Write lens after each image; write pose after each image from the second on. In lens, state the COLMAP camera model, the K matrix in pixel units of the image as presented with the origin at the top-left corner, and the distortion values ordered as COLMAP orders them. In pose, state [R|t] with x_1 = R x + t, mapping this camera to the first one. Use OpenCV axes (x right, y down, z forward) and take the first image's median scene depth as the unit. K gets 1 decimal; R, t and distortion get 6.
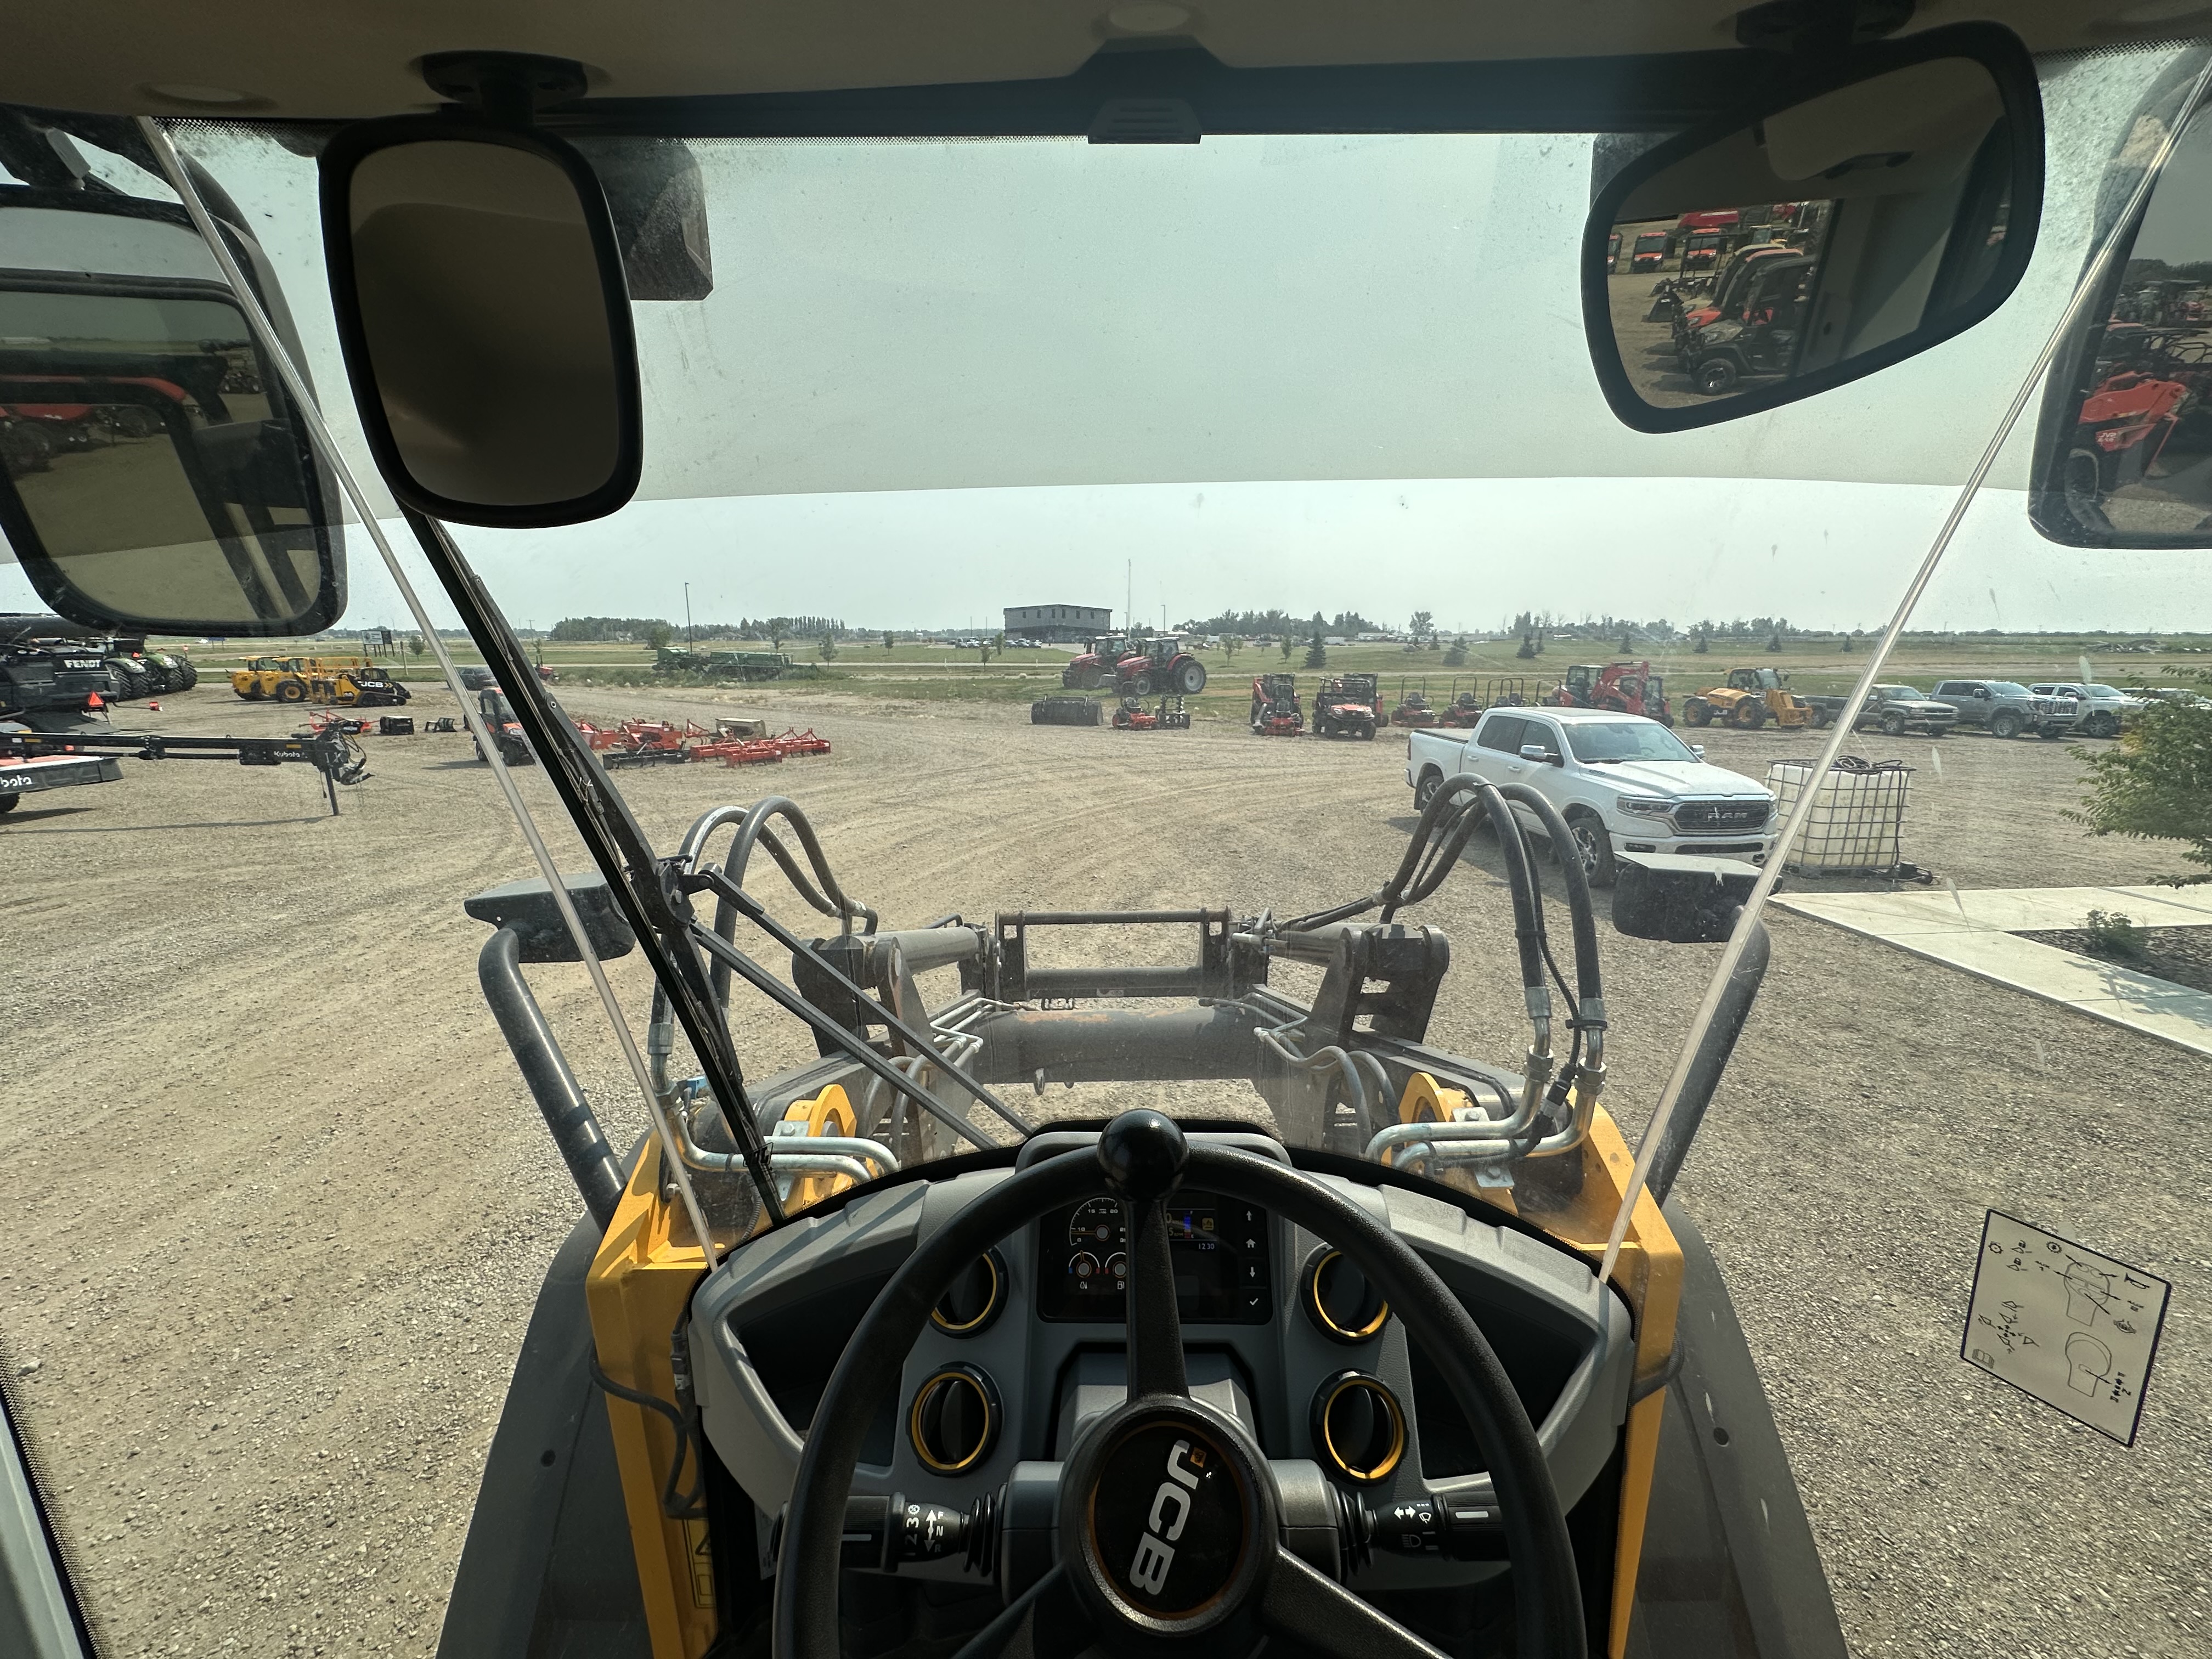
lens RADIAL K [[872.2, 0, 1106.0], [0, 872.2, 829.5], [0, 0, 1]] dist [-0.009349, 0.000592]
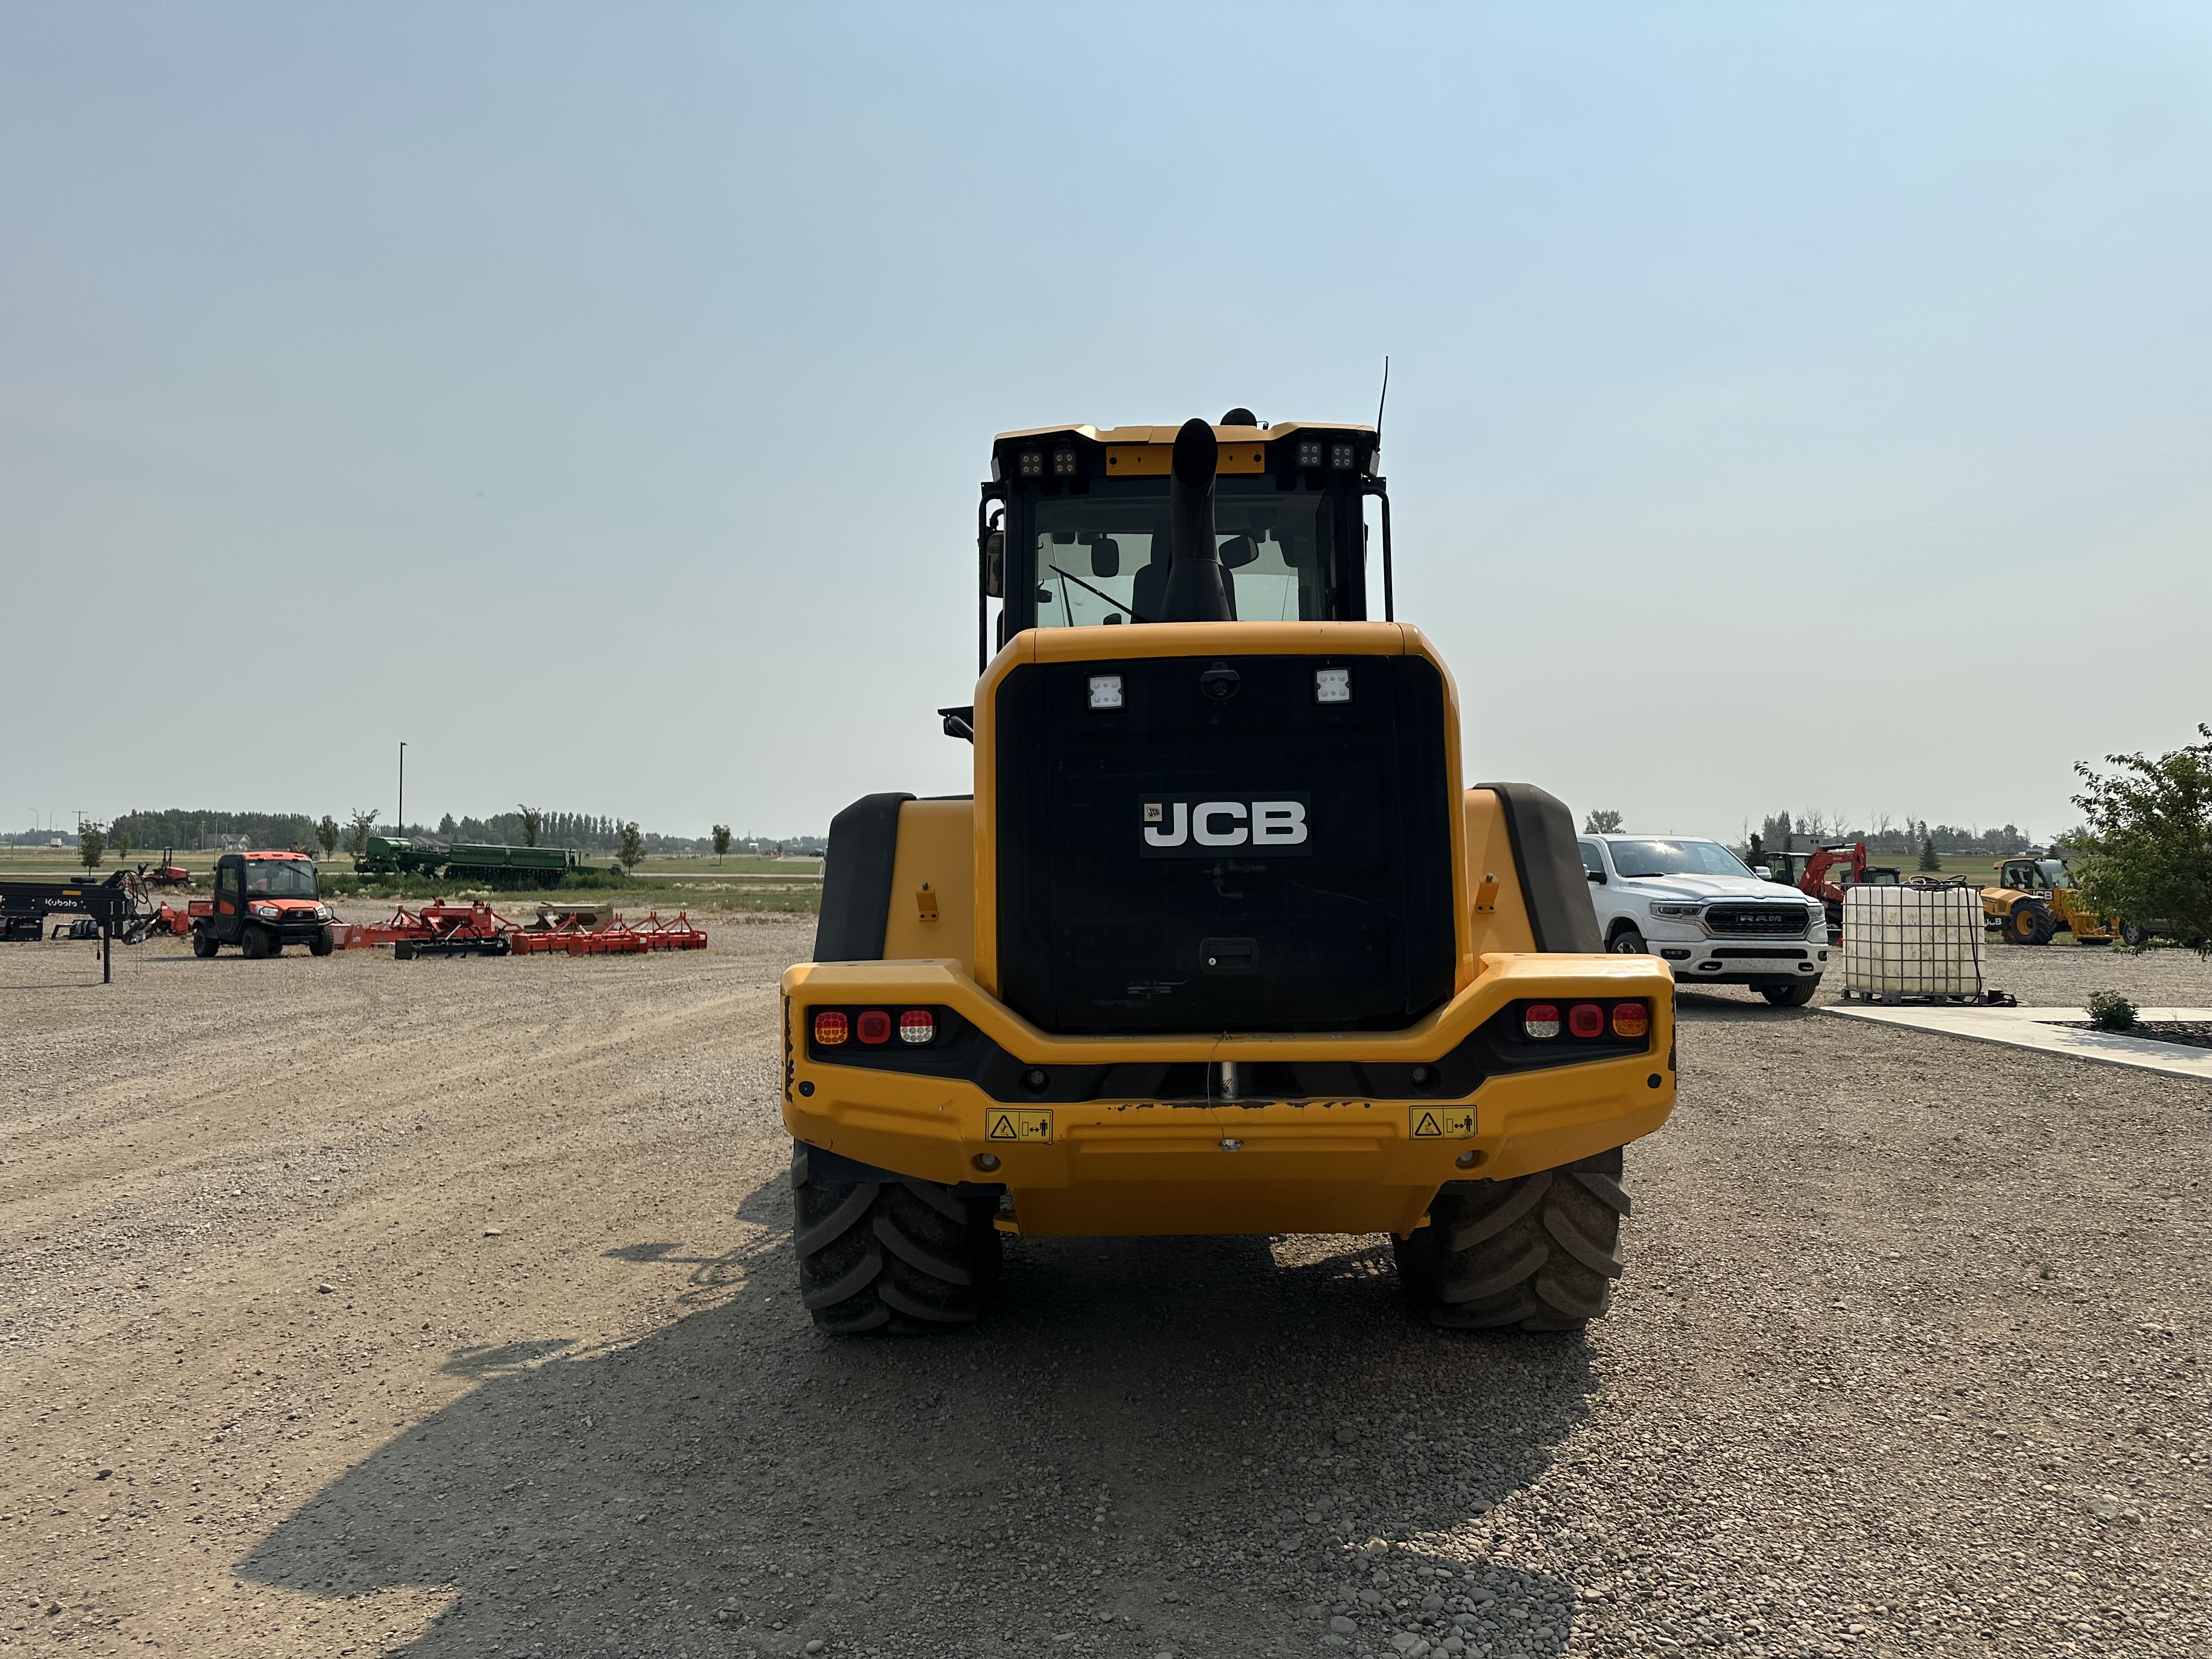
lens RADIAL K [[1563.0, 0, 1106.0], [0, 1563.0, 829.5], [0, 0, 1]] dist [0.007535, -0.000843]
pose [[0.999687, 0.006554, 0.024143, -0.032156], [-0.000748, 0.972467, -0.233038, 0.179160], [-0.025005, 0.232947, 0.972168, -0.423628]]
